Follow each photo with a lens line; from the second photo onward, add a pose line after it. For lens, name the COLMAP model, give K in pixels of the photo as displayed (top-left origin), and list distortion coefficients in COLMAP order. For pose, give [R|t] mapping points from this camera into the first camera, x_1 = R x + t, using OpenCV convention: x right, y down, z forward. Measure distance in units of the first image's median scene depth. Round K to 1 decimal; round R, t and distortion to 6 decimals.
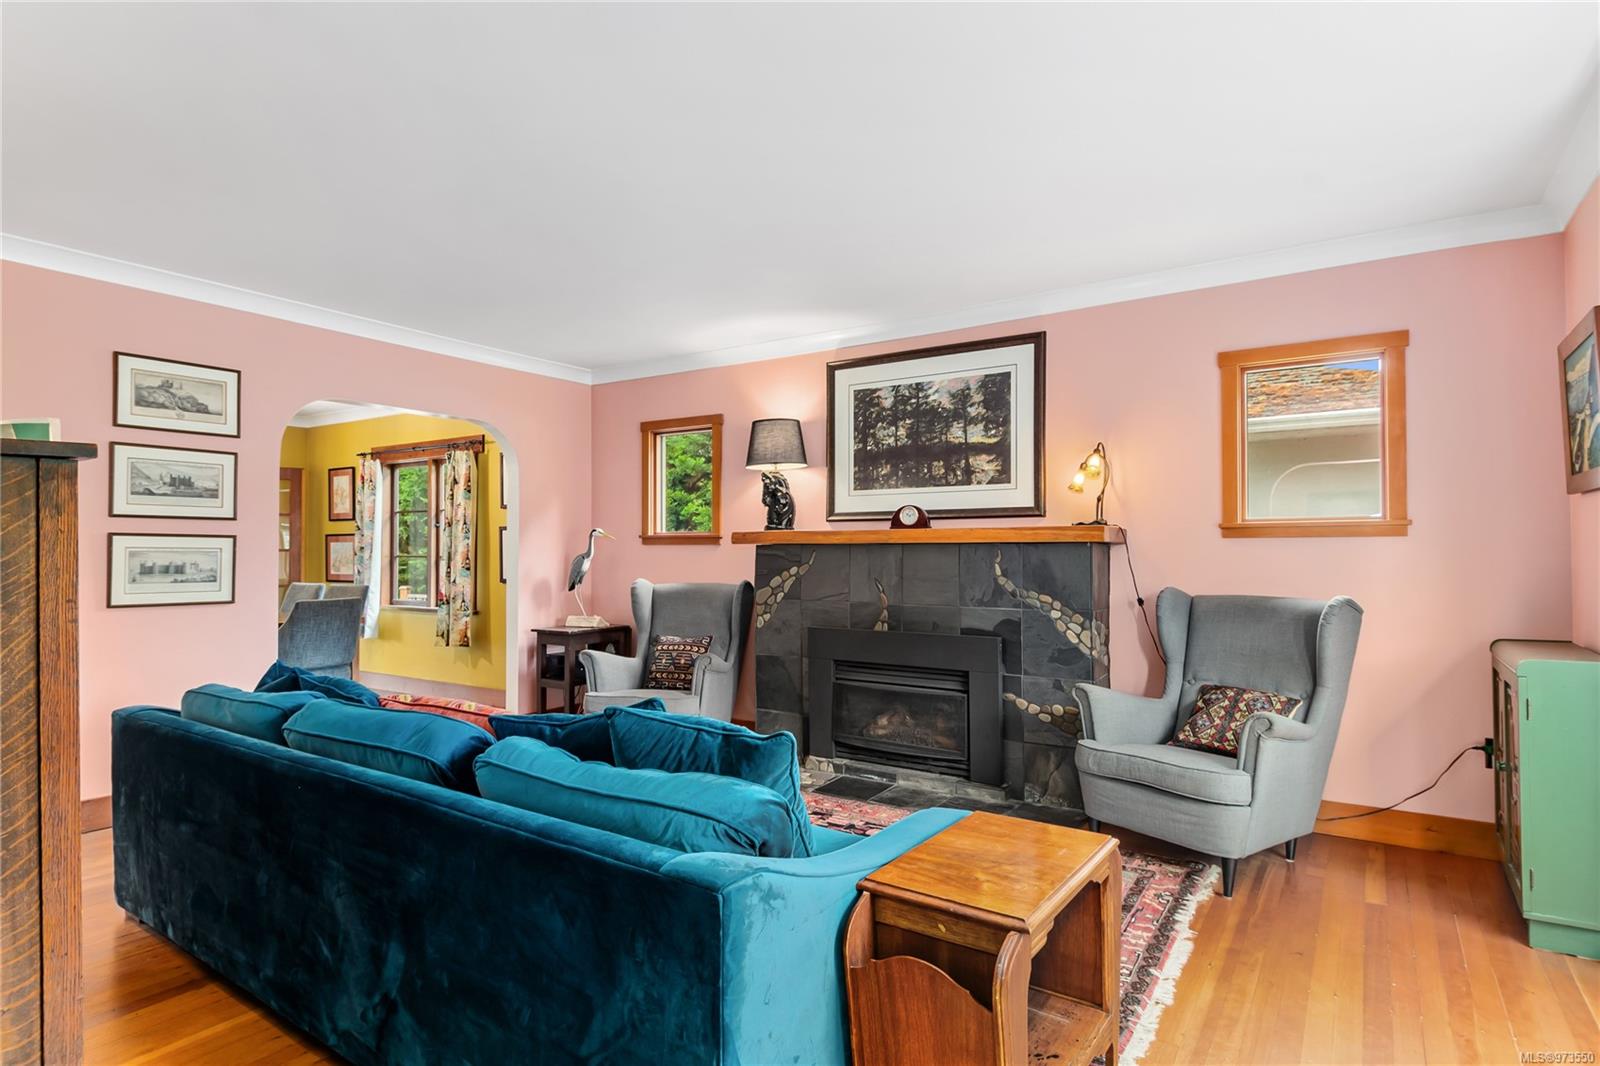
lens RADIAL K [[846.7, 0, 807.4], [0, 846.7, 542.1], [0, 0, 1]] dist [-0.000831, -0.004100]
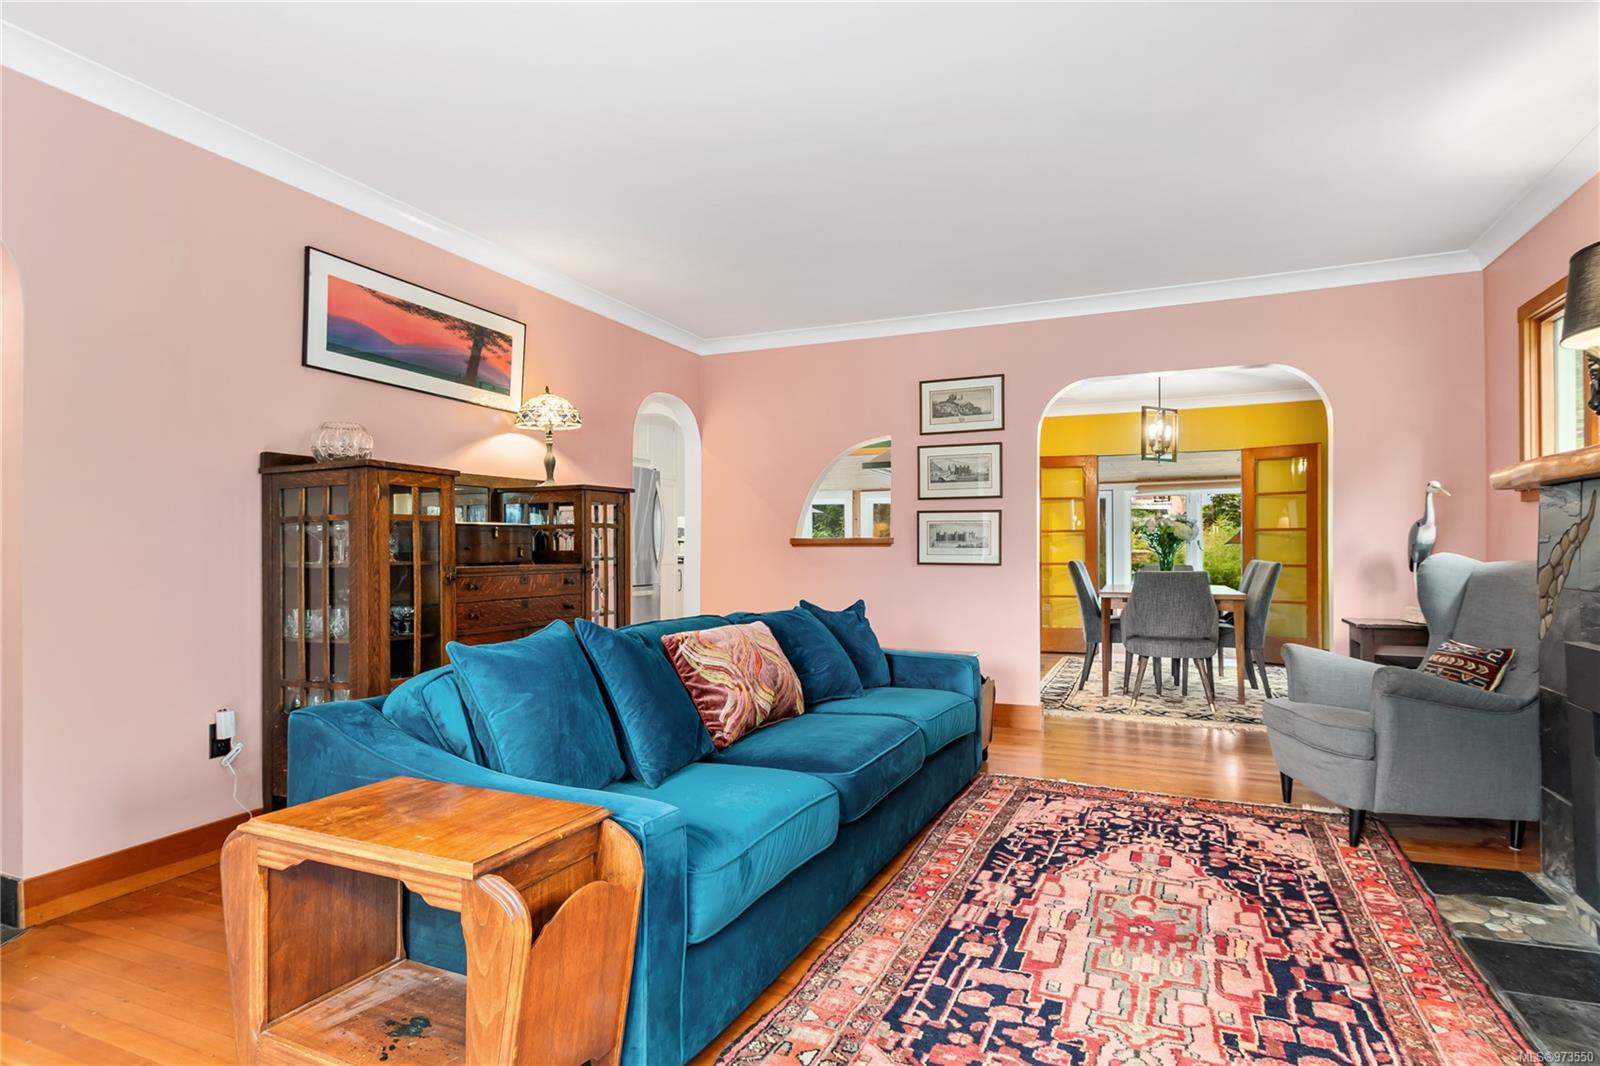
lens RADIAL K [[846.7, 0, 783.7], [0, 846.7, 535.6], [0, 0, 1]] dist [-0.000831, -0.004100]
pose [[0.160289, -0.011126, -0.987007, 0.502325], [0.014182, 0.999859, -0.008968, 0.037218], [0.986968, -0.012560, 0.160424, 0.519325]]
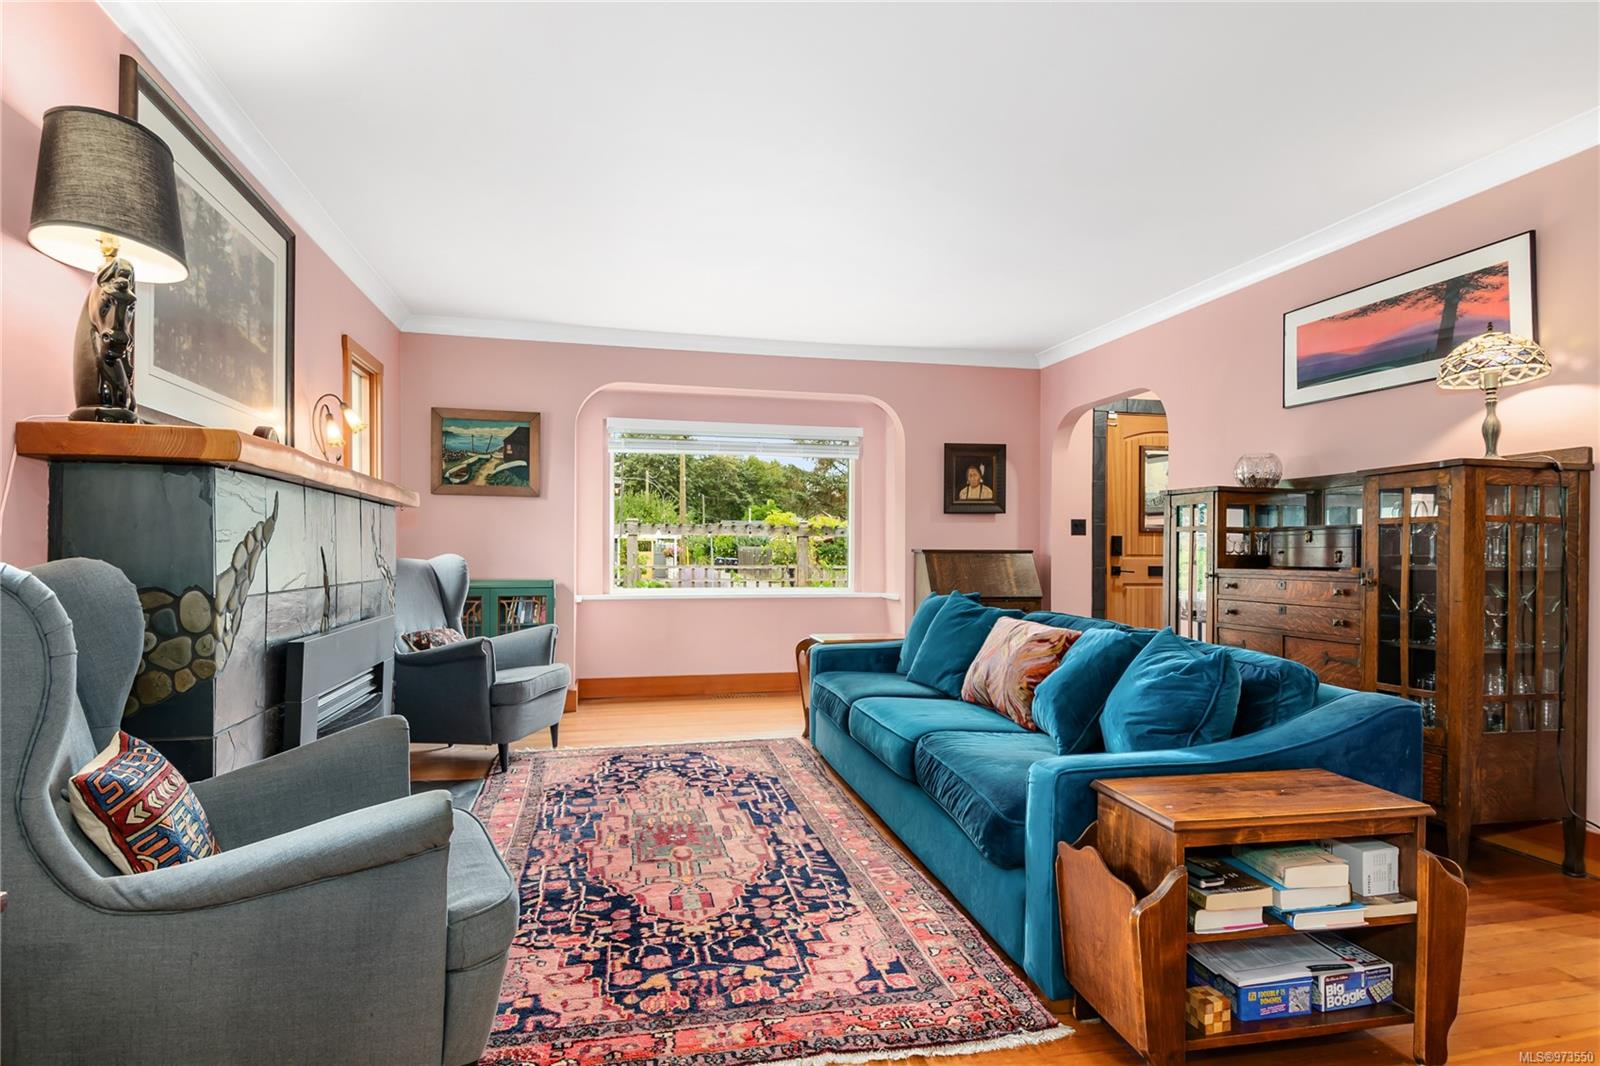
lens RADIAL K [[846.7, 0, 786.6], [0, 846.7, 542.6], [0, 0, 1]] dist [-0.000831, -0.004100]
pose [[-0.719077, 0.000825, 0.694930, -0.654801], [-0.016011, 0.999714, -0.017755, 0.051774], [-0.694746, -0.023894, -0.718858, 1.352990]]
